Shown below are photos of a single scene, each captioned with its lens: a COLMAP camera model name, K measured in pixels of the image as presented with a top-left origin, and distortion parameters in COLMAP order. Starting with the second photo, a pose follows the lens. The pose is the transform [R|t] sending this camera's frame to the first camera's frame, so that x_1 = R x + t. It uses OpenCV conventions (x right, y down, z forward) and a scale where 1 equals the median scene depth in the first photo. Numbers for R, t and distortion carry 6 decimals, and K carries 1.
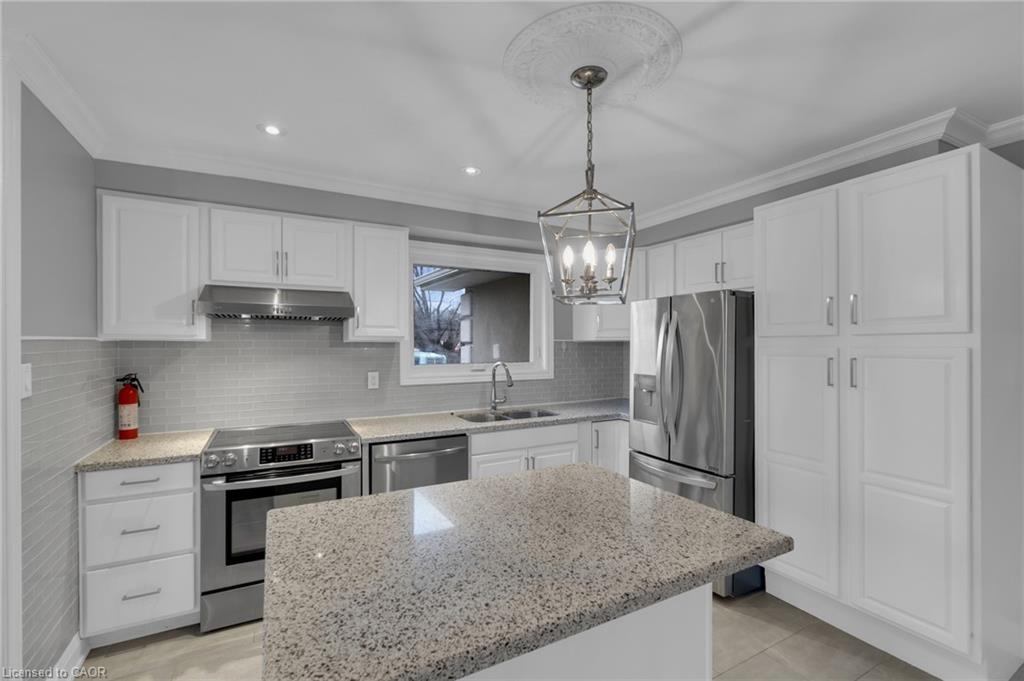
lens RADIAL K [[444.3, 0, 519.4], [0, 444.3, 342.5], [0, 0, 1]] dist [-0.003576, -0.001236]
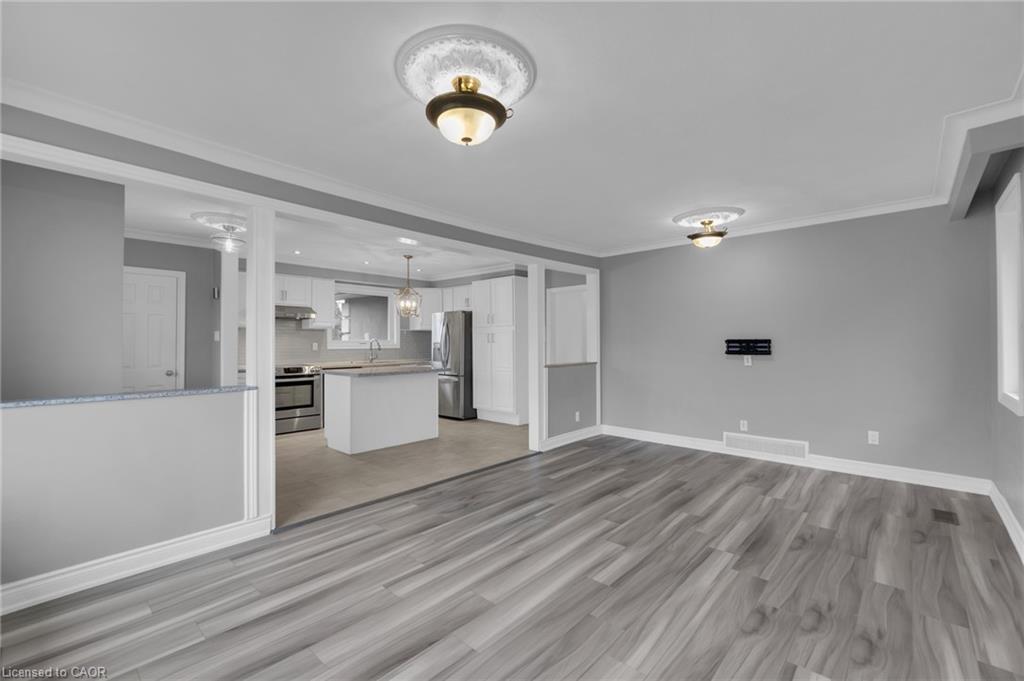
lens RADIAL K [[444.3, 0, 509.8], [0, 444.3, 336.7], [0, 0, 1]] dist [-0.003576, -0.001236]
pose [[0.952033, 0.002482, 0.305985, -0.104394], [0.001148, 0.999931, -0.011681, 0.077919], [-0.305993, 0.011472, 0.951965, -1.711069]]
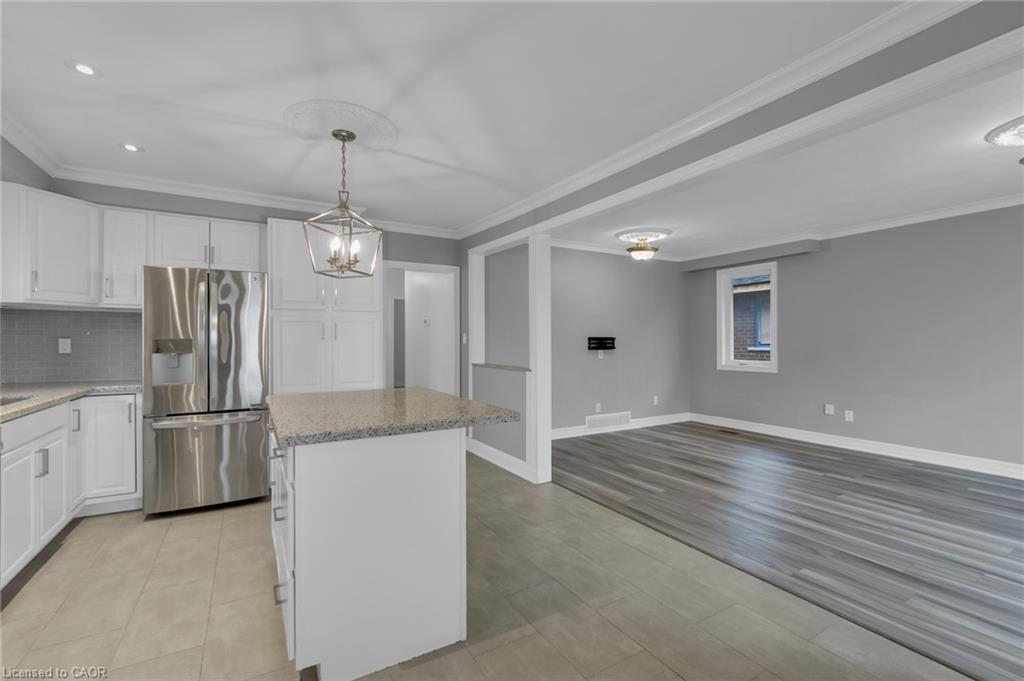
lens RADIAL K [[444.3, 0, 495.6], [0, 444.3, 341.9], [0, 0, 1]] dist [-0.003576, -0.001236]
pose [[-0.005492, 0.002597, 0.999982, -0.874015], [0.003323, 0.999991, -0.002579, 0.095306], [-0.999979, 0.003309, -0.005501, 0.277762]]
